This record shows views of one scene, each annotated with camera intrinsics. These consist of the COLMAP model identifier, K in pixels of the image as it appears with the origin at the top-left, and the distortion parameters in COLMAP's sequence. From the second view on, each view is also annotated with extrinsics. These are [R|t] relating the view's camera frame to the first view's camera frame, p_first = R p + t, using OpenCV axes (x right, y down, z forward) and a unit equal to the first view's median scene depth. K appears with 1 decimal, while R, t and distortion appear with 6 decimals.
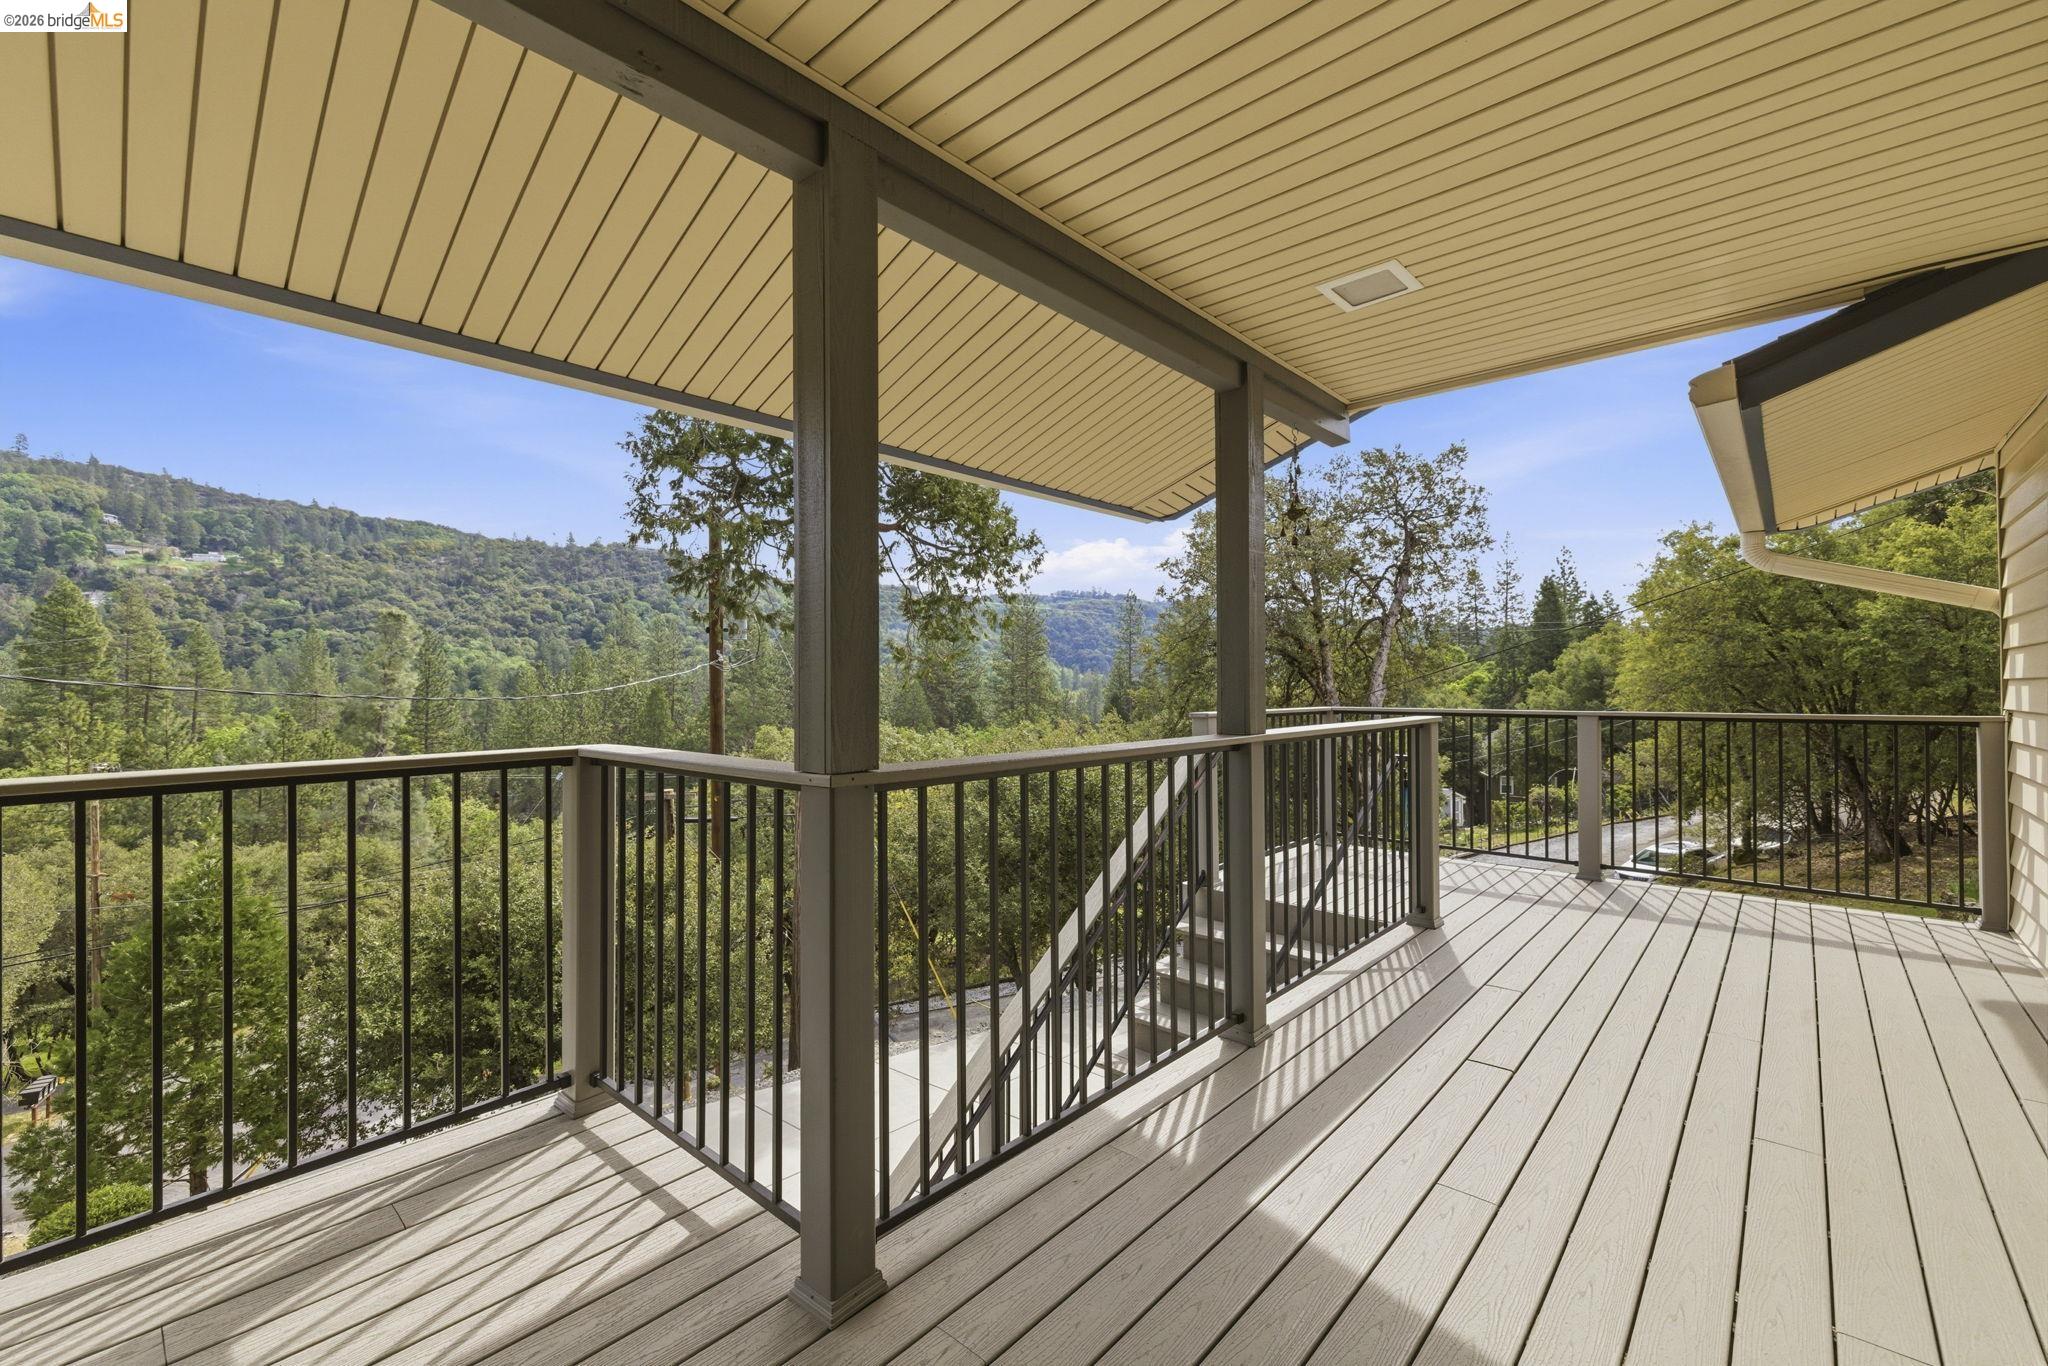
lens RADIAL K [[851.3, 0, 1028.8], [0, 851.3, 687.6], [0, 0, 1]] dist [0.006786, -0.001208]
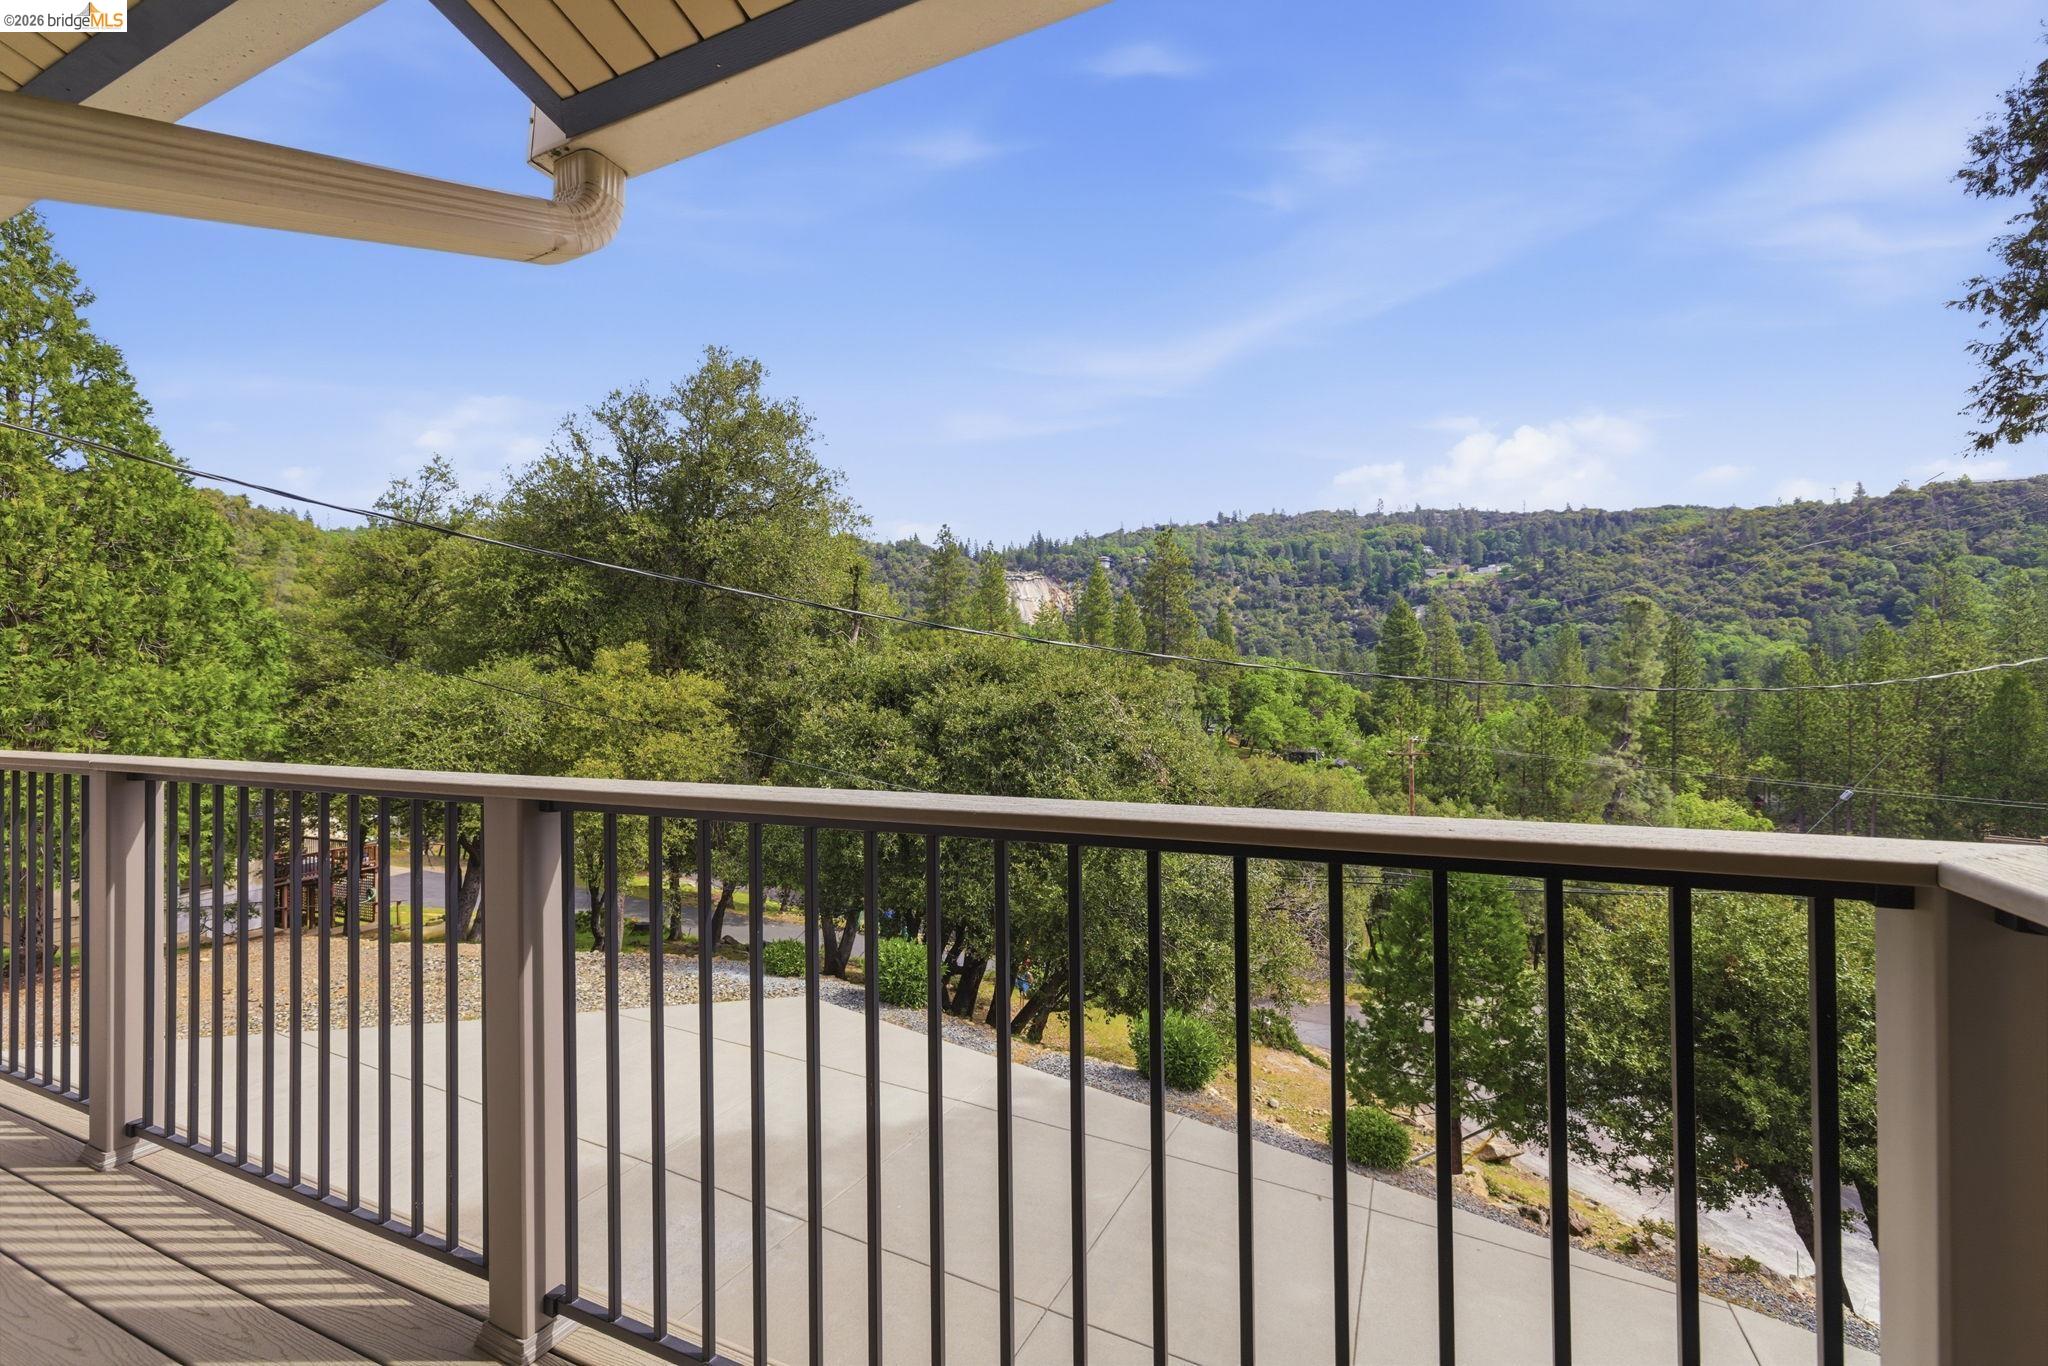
lens RADIAL K [[851.3, 0, 1020.2], [0, 851.3, 674.9], [0, 0, 1]] dist [0.006786, -0.001208]
pose [[0.297002, -0.006428, -0.954855, -0.005674], [0.004255, 0.999976, -0.005408, -0.000076], [0.954867, -0.002457, 0.297022, 0.010200]]
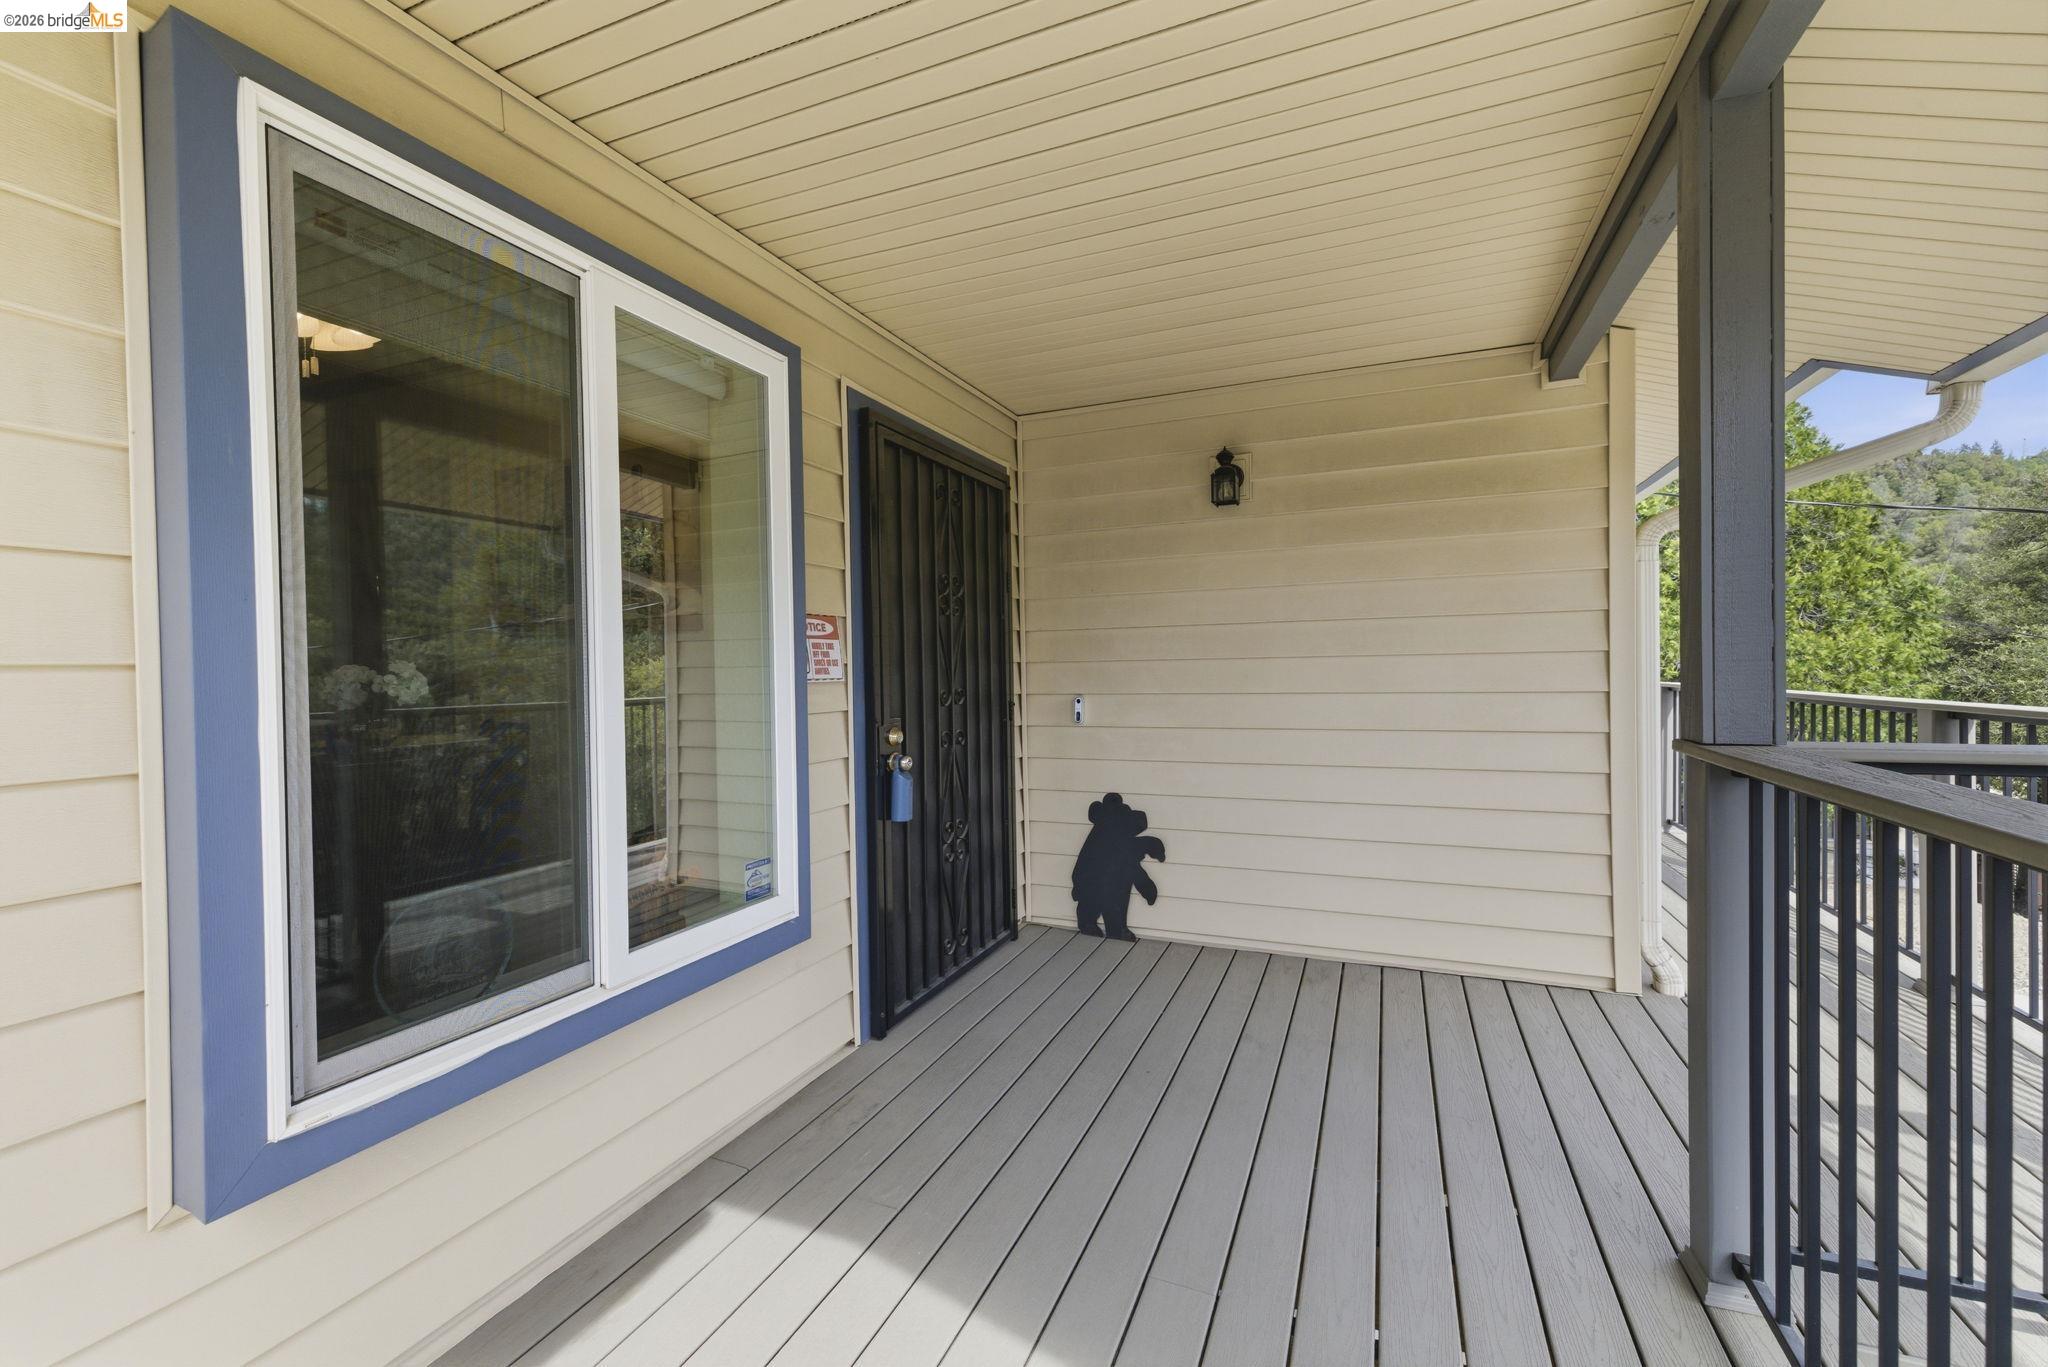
lens RADIAL K [[851.3, 0, 1031.6], [0, 851.3, 692.0], [0, 0, 1]] dist [0.006786, -0.001208]
pose [[-0.944395, 0.033362, -0.327116, 1.263903], [0.024027, 0.999182, 0.032537, -0.015937], [0.327934, 0.022868, -0.944424, 0.811587]]
